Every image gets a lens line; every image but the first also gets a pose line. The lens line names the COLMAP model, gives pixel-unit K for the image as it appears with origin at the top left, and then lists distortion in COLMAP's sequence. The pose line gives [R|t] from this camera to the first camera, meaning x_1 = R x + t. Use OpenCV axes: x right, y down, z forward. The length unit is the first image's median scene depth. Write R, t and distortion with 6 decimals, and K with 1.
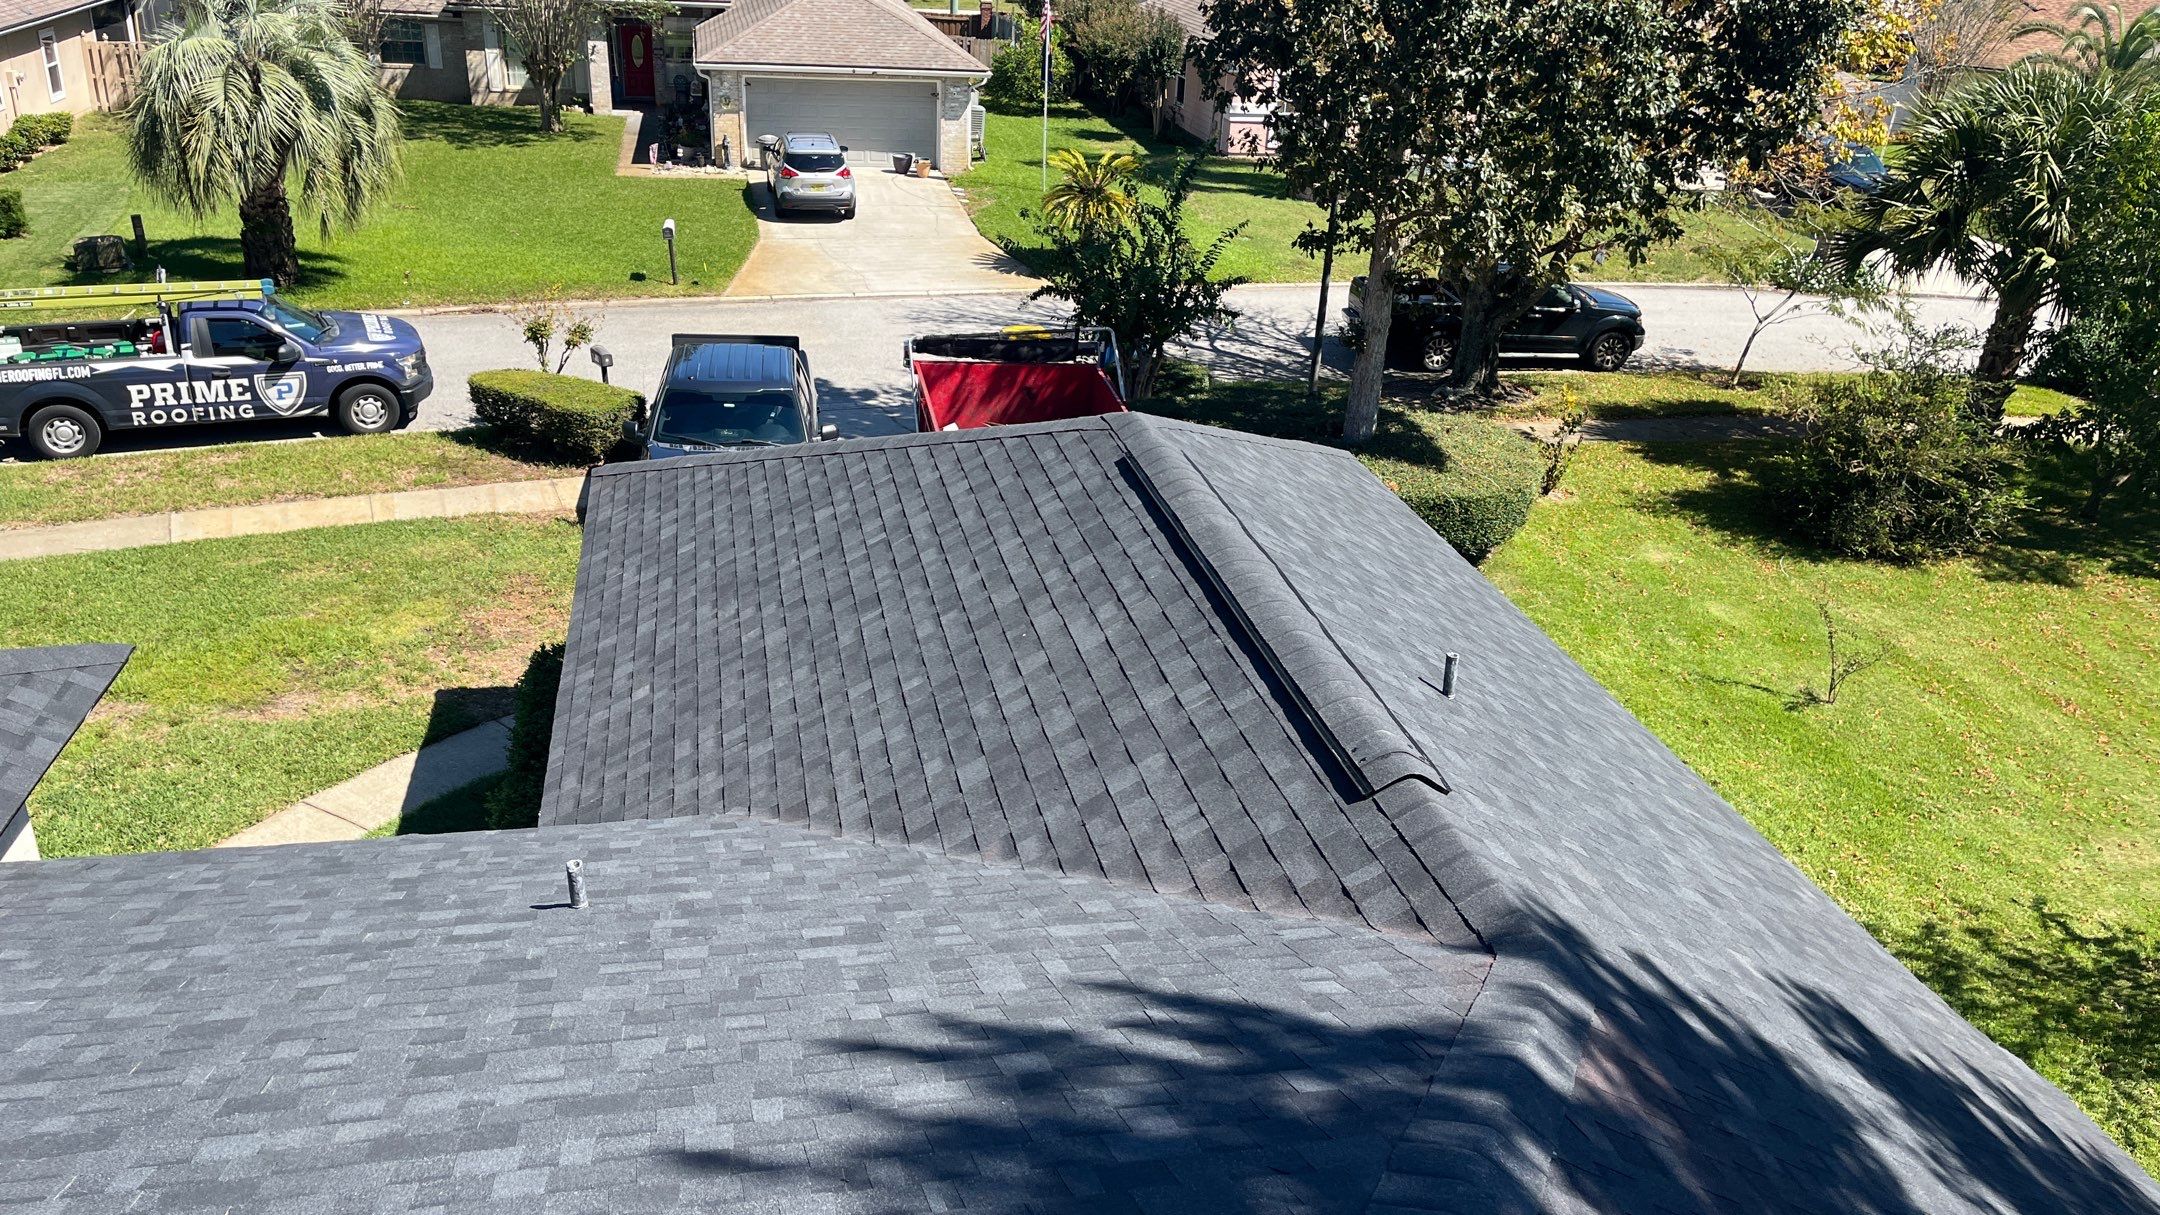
lens RADIAL K [[1650.1, 0, 1077.1], [0, 1650.1, 607.2], [0, 0, 1]] dist [0.039787, -0.012955]
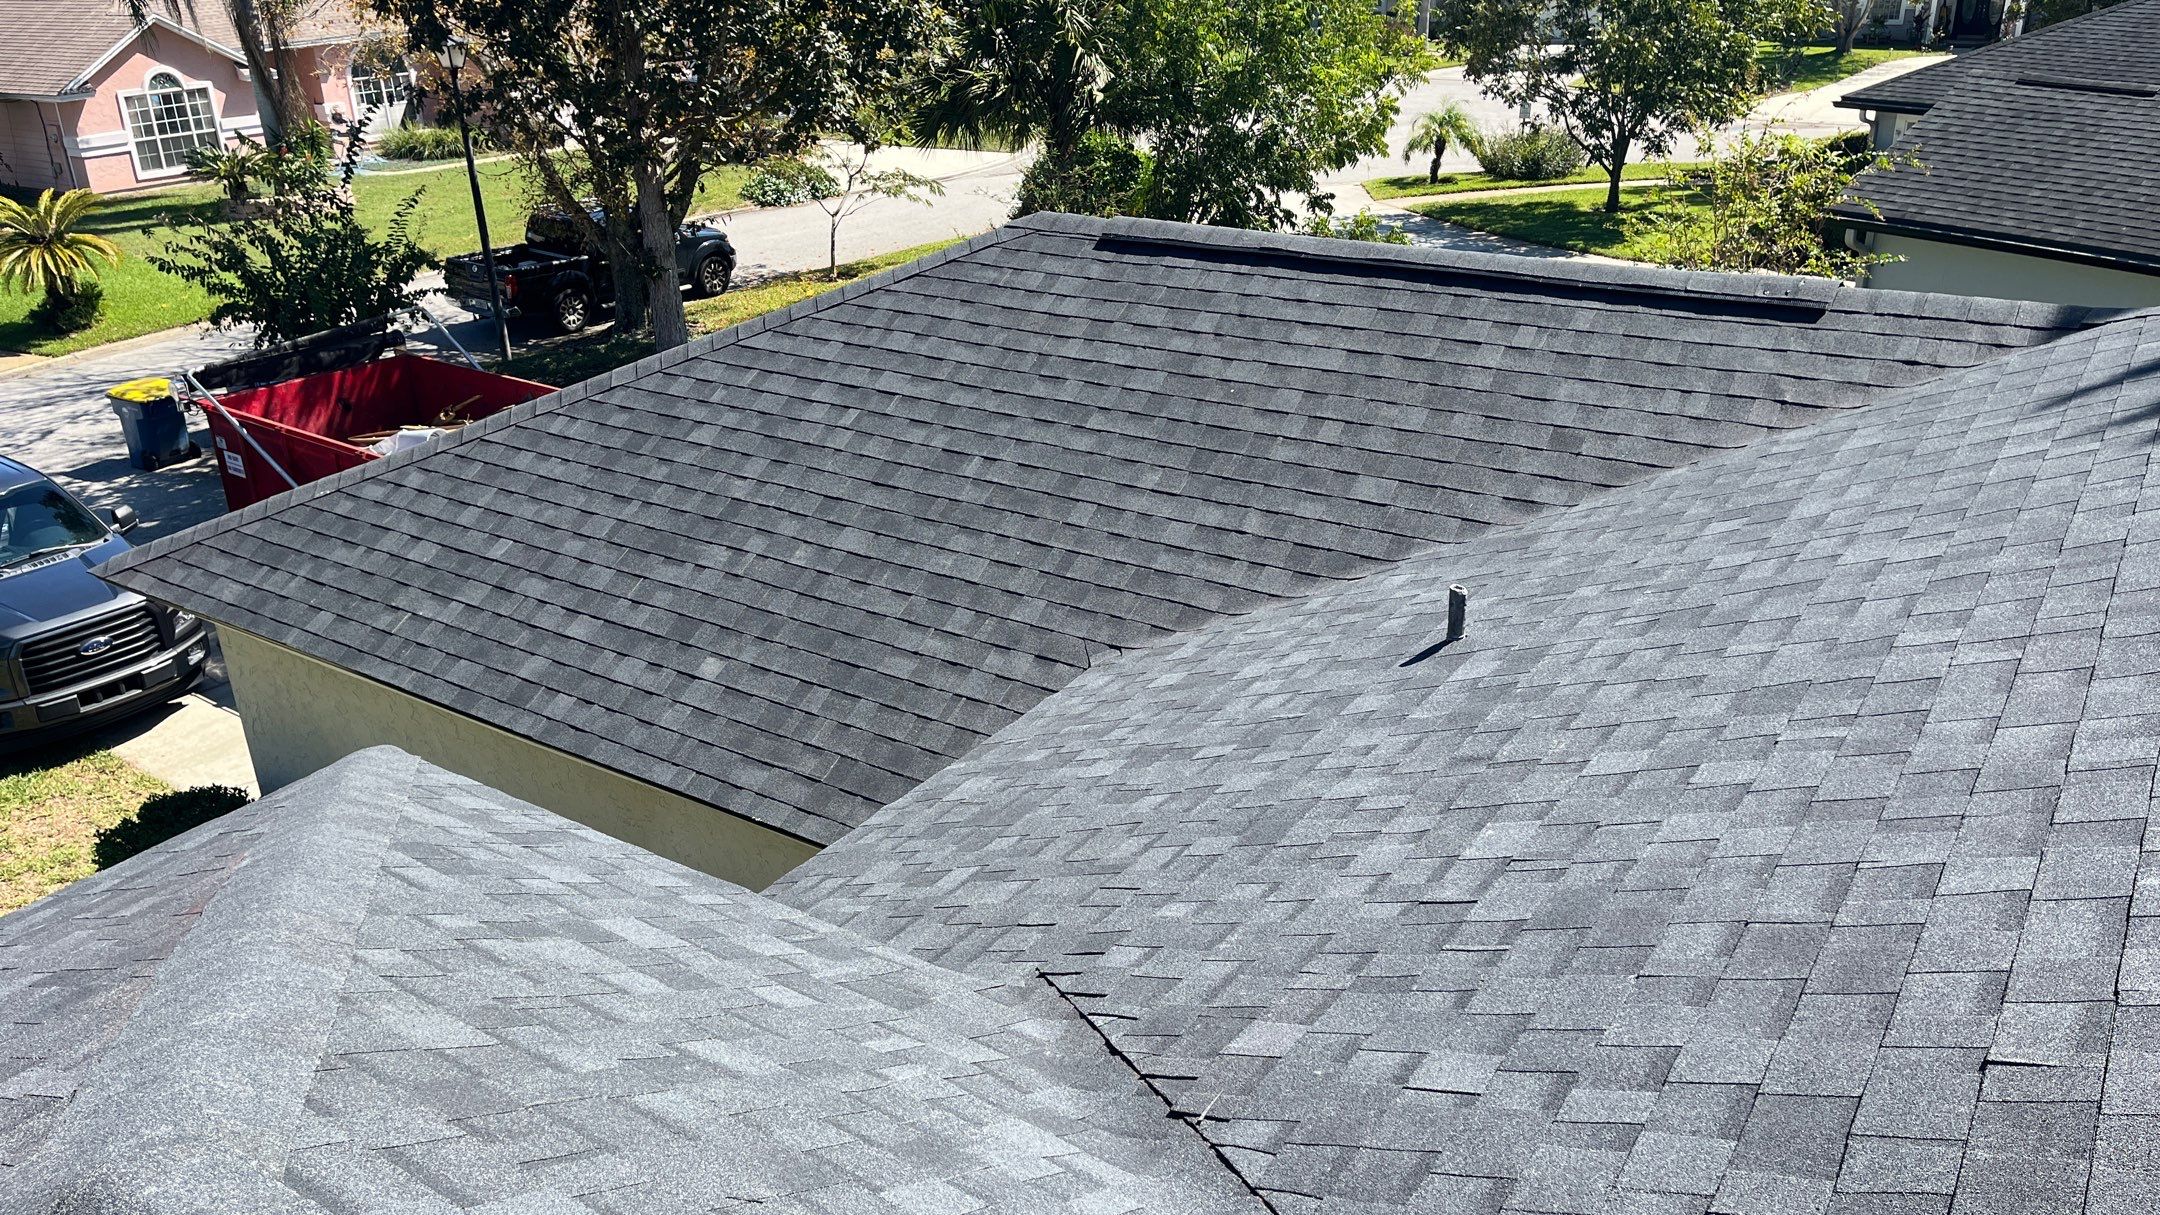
lens RADIAL K [[1650.1, 0, 1083.7], [0, 1650.1, 610.7], [0, 0, 1]] dist [0.039787, -0.012955]
pose [[0.714914, -0.340891, 0.610485, -0.601255], [0.345387, 0.931317, 0.115572, -0.004195], [-0.607952, 0.128229, 0.783551, 0.252098]]
